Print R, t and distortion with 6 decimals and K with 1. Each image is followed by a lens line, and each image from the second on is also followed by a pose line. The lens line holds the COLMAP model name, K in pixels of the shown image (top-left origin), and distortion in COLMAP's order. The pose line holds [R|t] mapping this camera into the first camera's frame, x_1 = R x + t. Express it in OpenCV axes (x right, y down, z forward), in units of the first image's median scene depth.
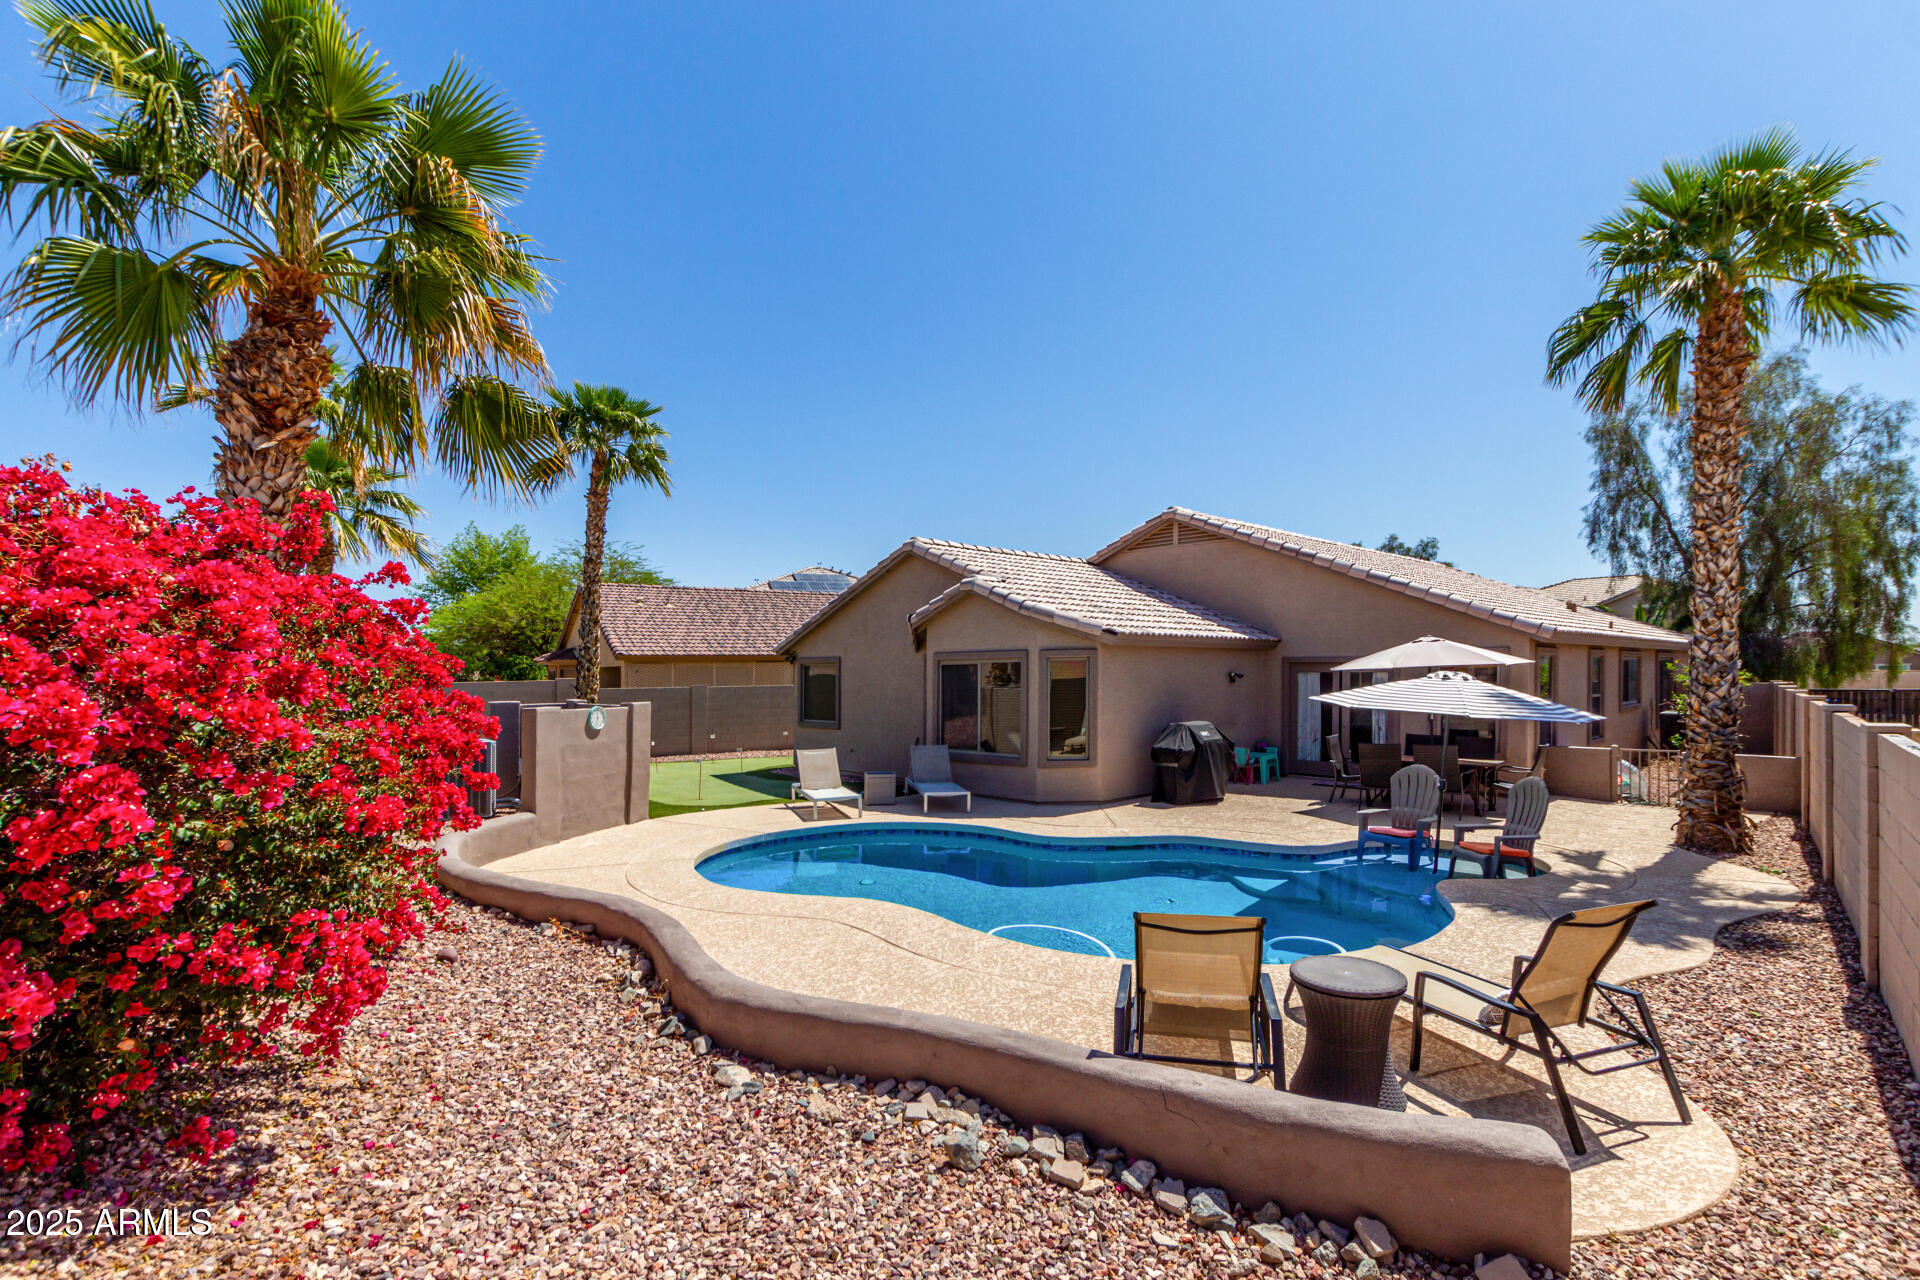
lens RADIAL K [[847.3, 0, 963.7], [0, 847.3, 684.4], [0, 0, 1]] dist [-0.004412, 0.000129]
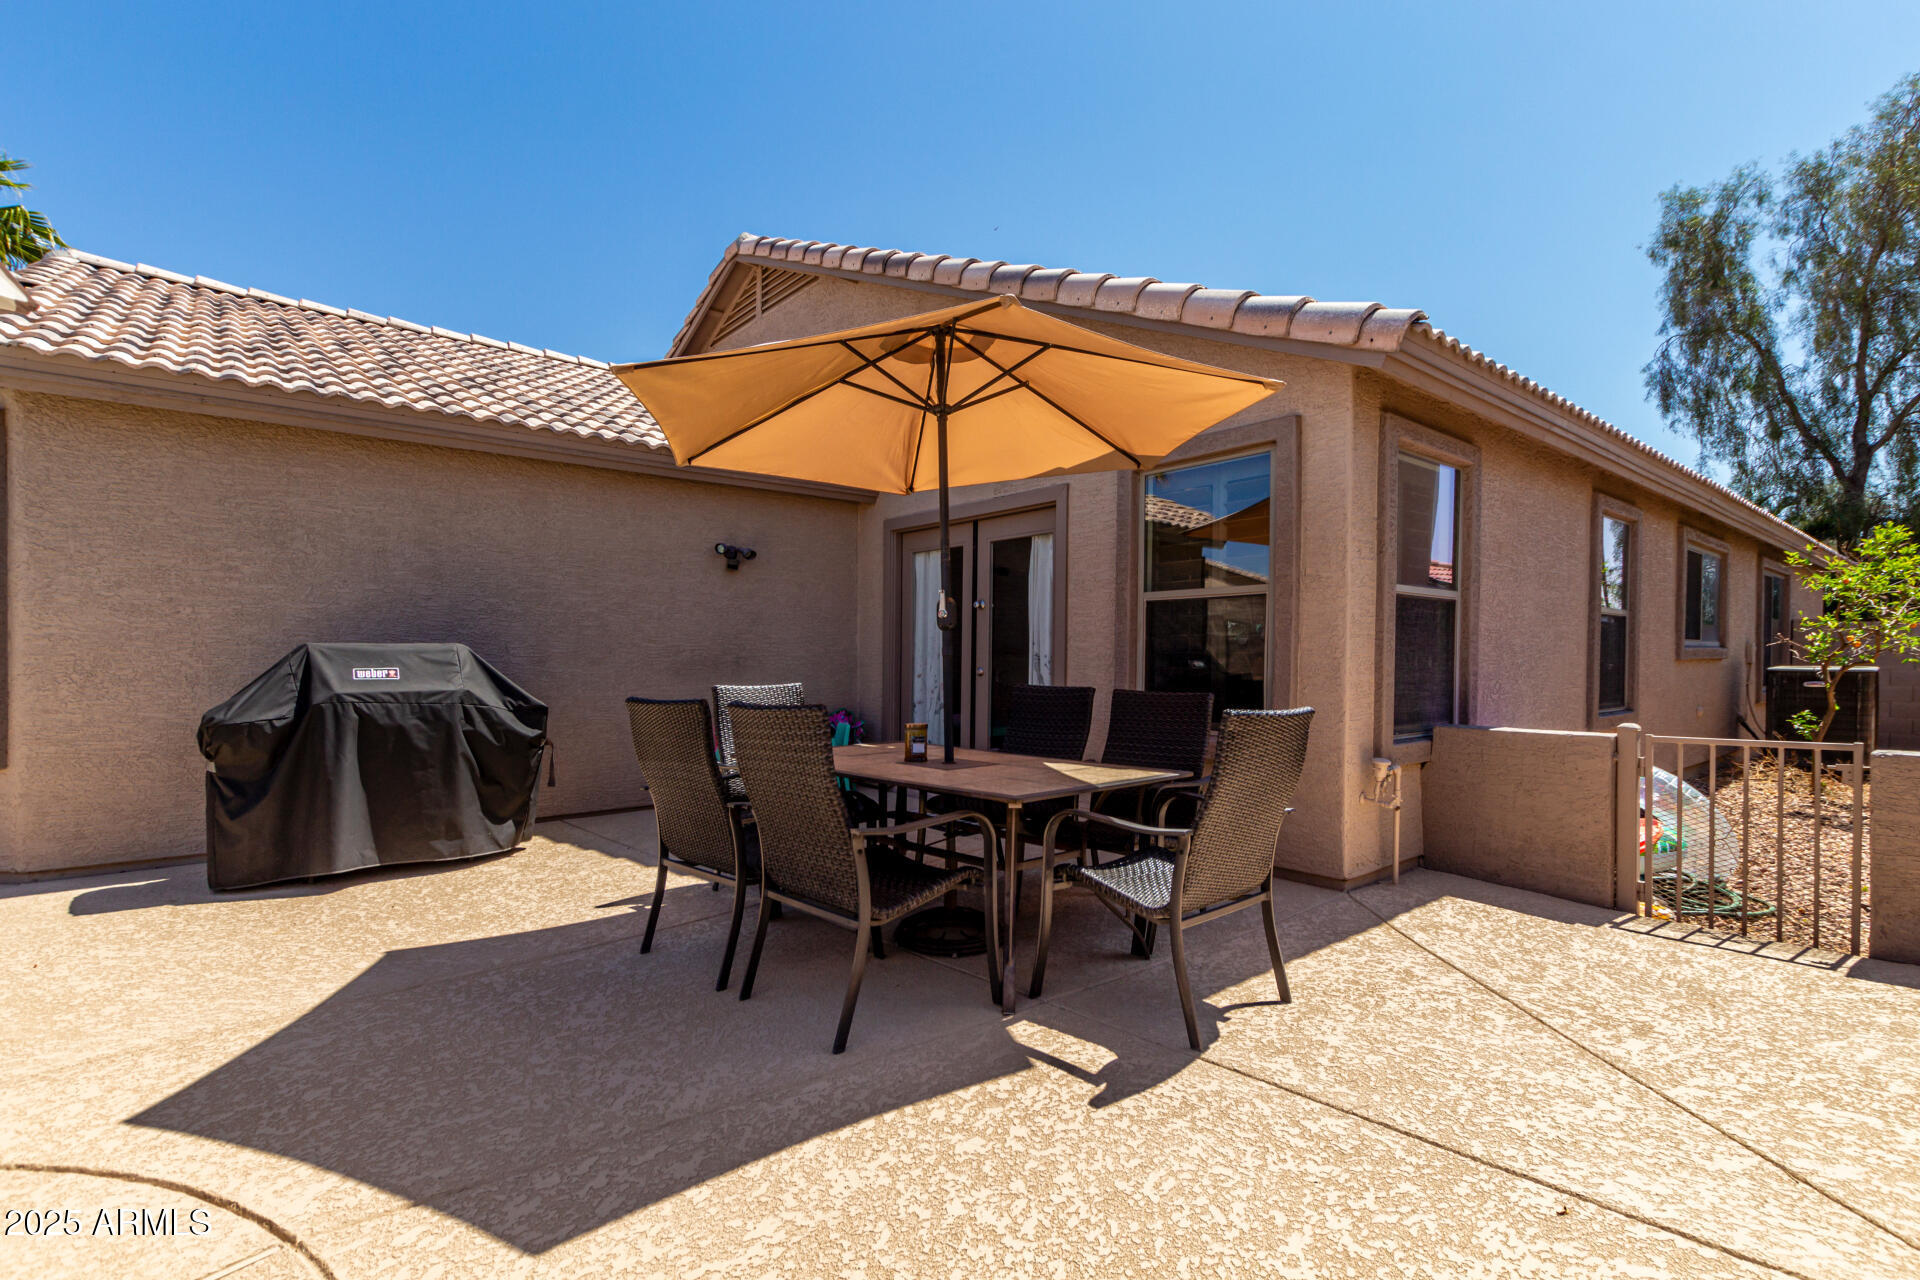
lens RADIAL K [[880.9, 0, 966.0], [0, 880.9, 661.9], [0, 0, 1]] dist [0.002951, 0.000423]
pose [[0.999089, 0.012854, -0.040696, 0.535358], [-0.012680, 0.999909, 0.004525, 0.048876], [0.040751, -0.004004, 0.999161, 0.658869]]
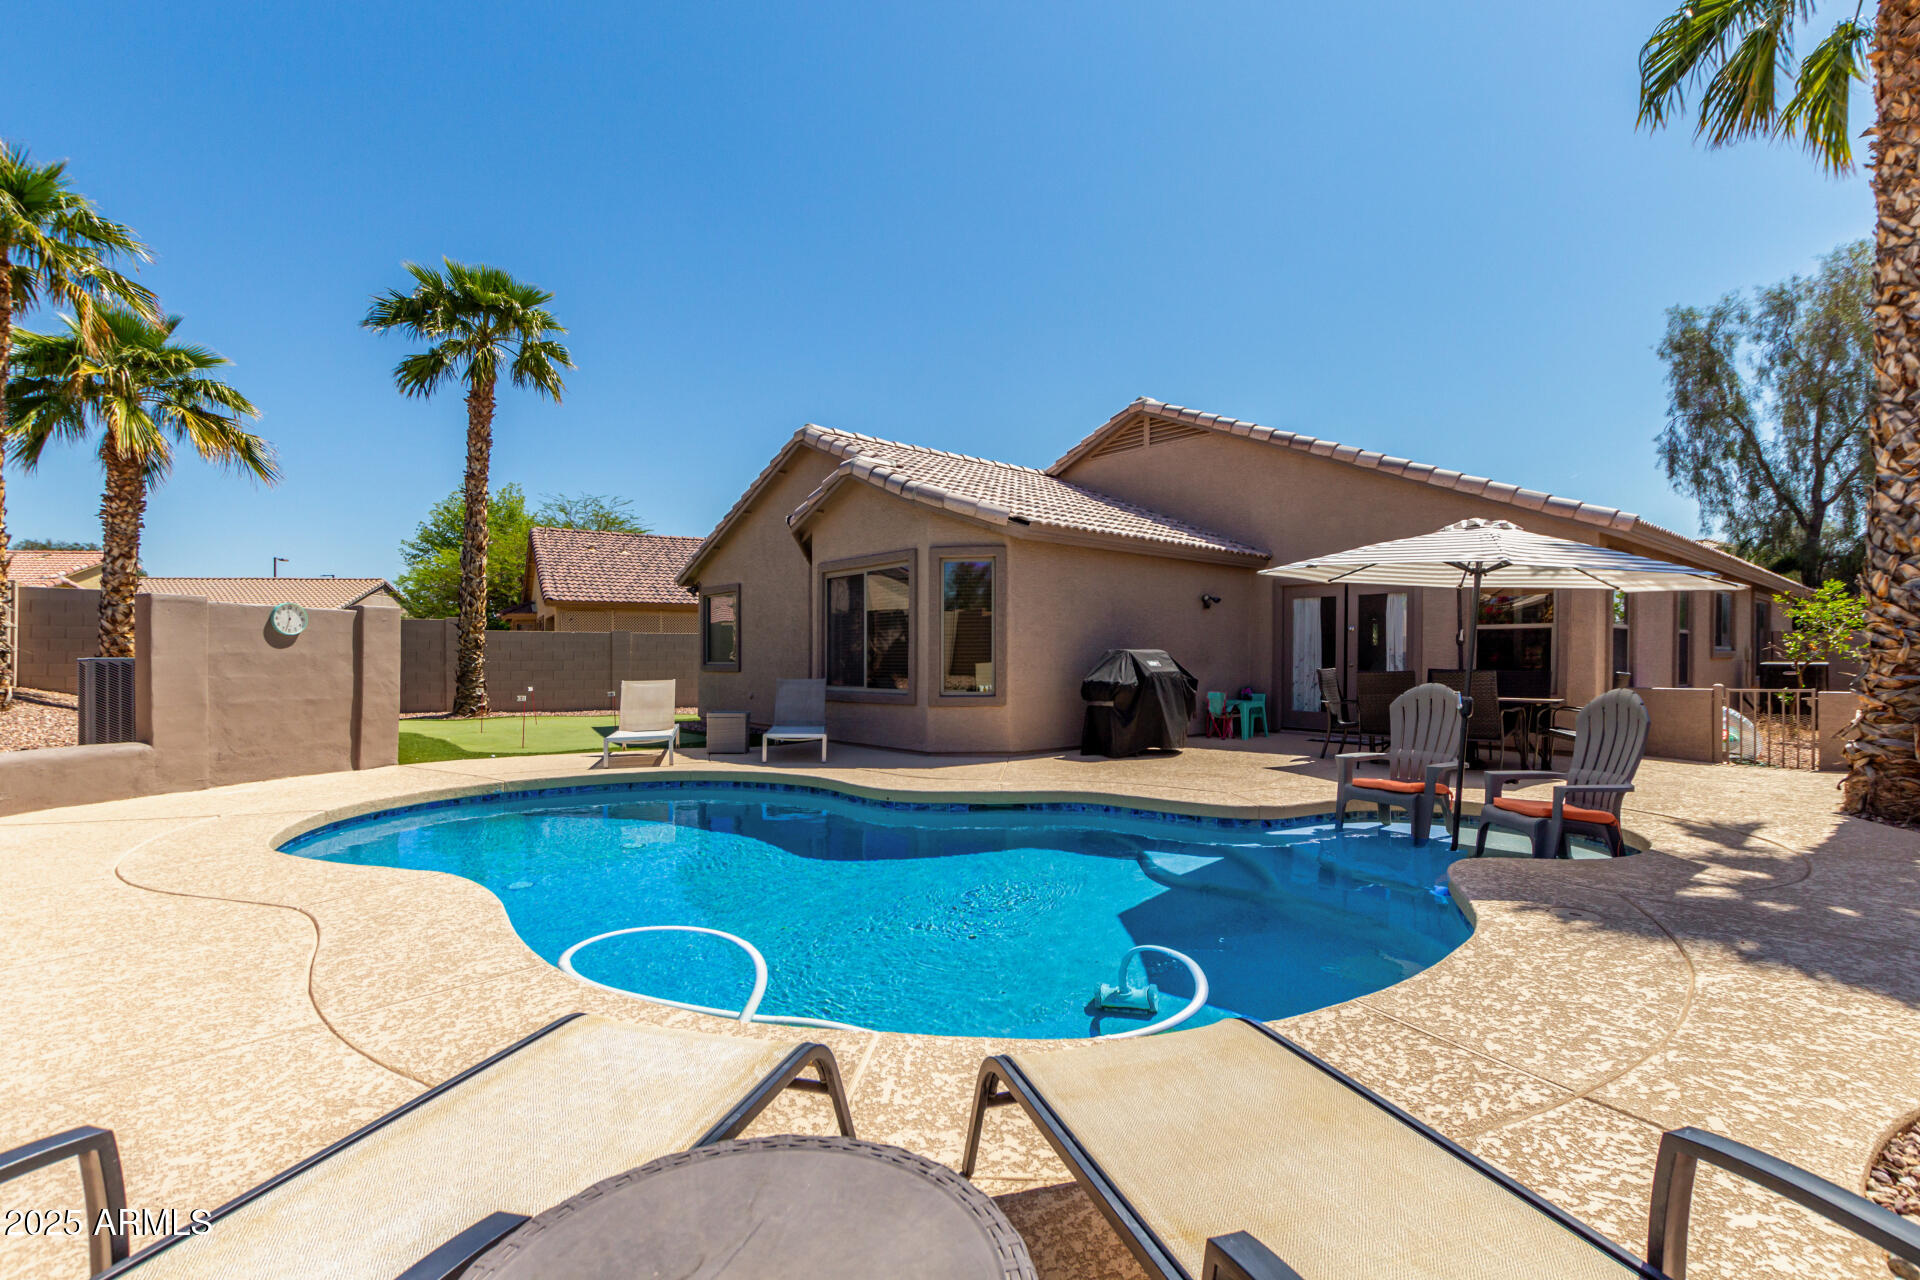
lens RADIAL K [[871.6, 0, 965.7], [0, 871.6, 654.2], [0, 0, 1]] dist [0.000327, -0.000522]
pose [[0.999591, 0.011719, -0.026085, 0.140051], [-0.011905, 0.999905, -0.006989, 0.057356], [0.026001, 0.007297, 0.999635, 0.228530]]
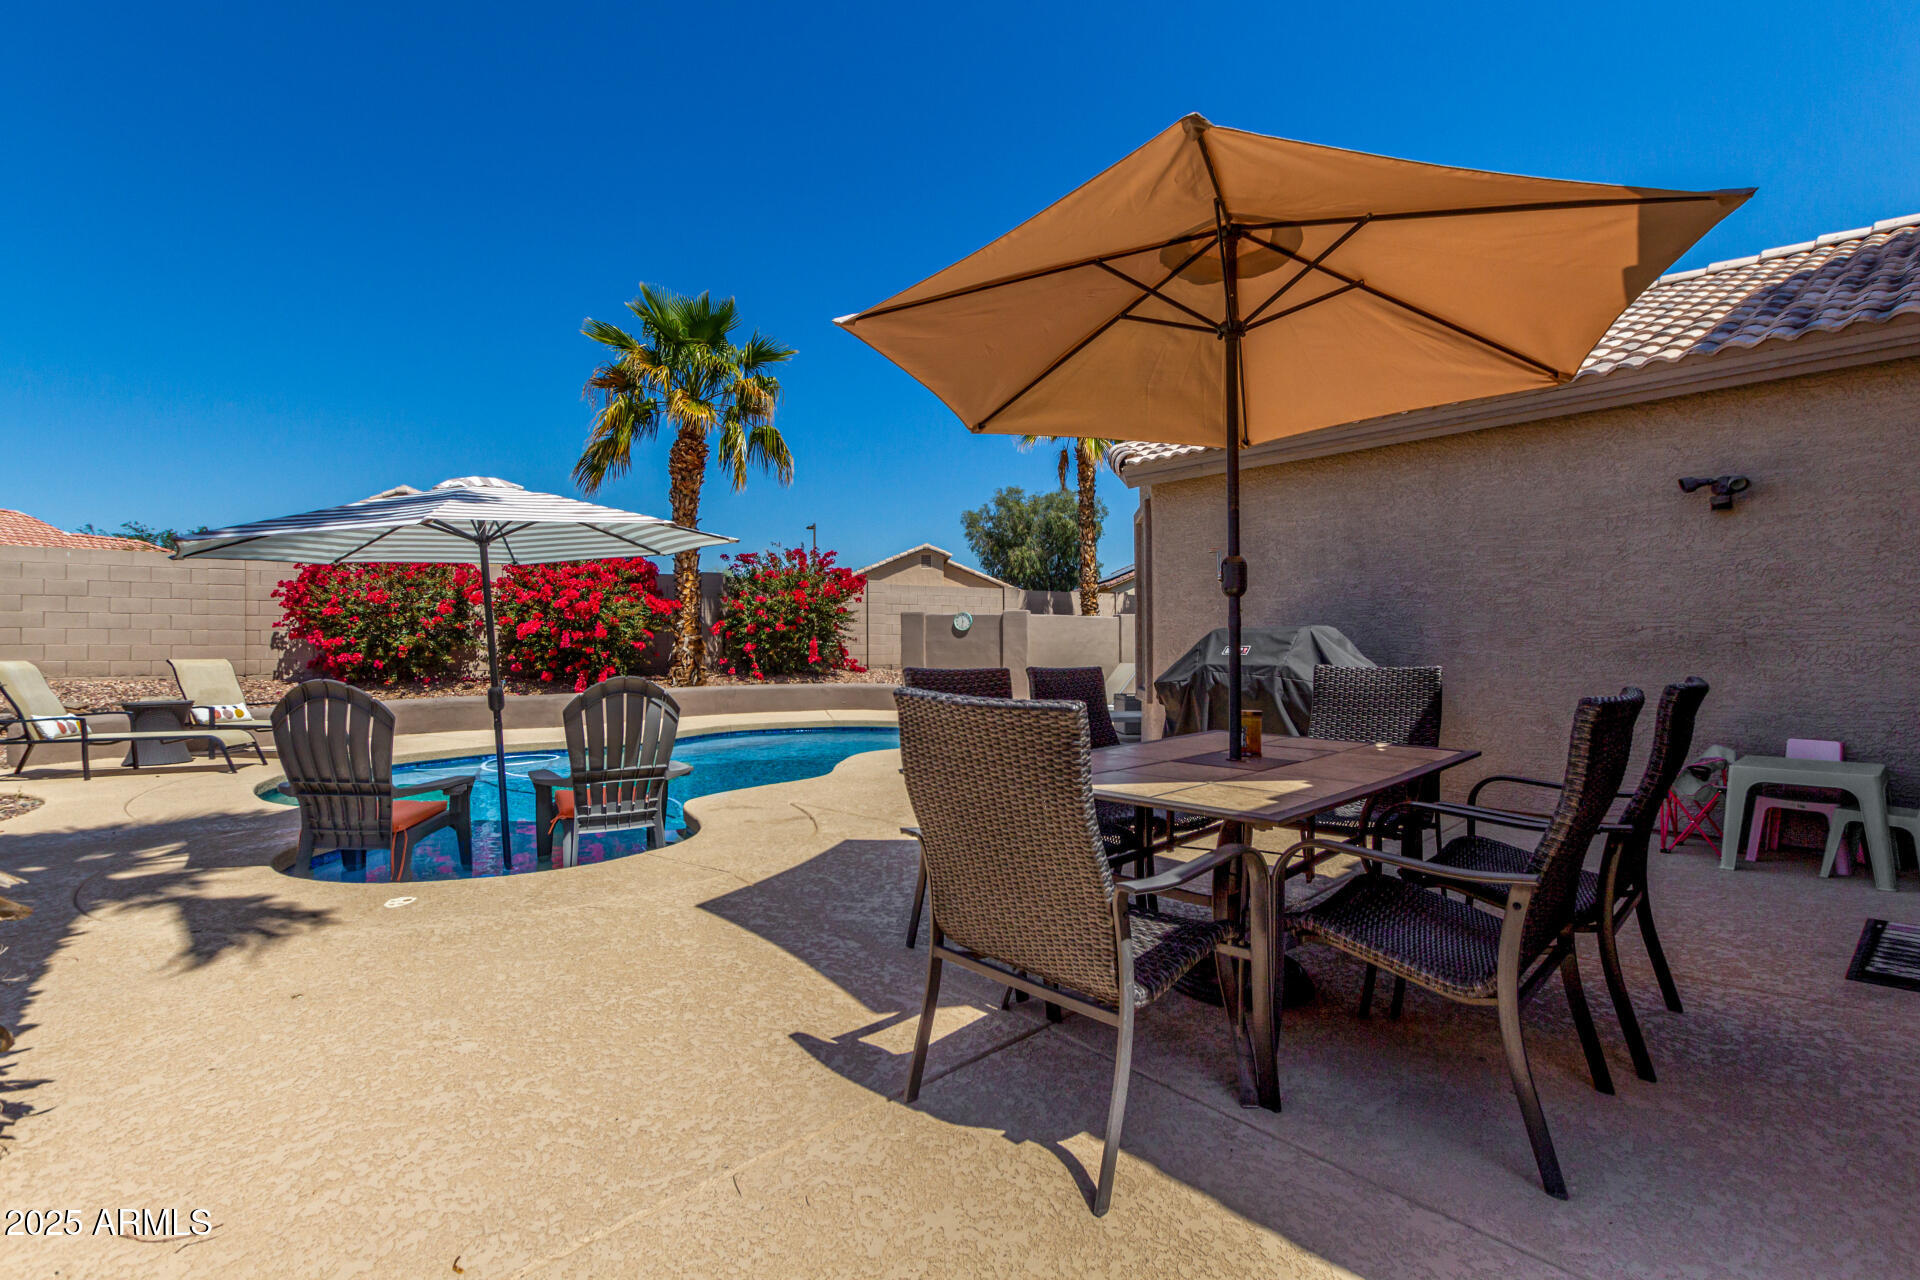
lens RADIAL K [[866.0, 0, 969.0], [0, 866.0, 643.2], [0, 0, 1]] dist [0.001008, 0.000079]
pose [[-0.011156, 0.010980, -0.999877, 0.737105], [-0.001598, 0.999938, 0.010998, 0.049590], [0.999936, 0.001721, -0.011138, 0.868323]]
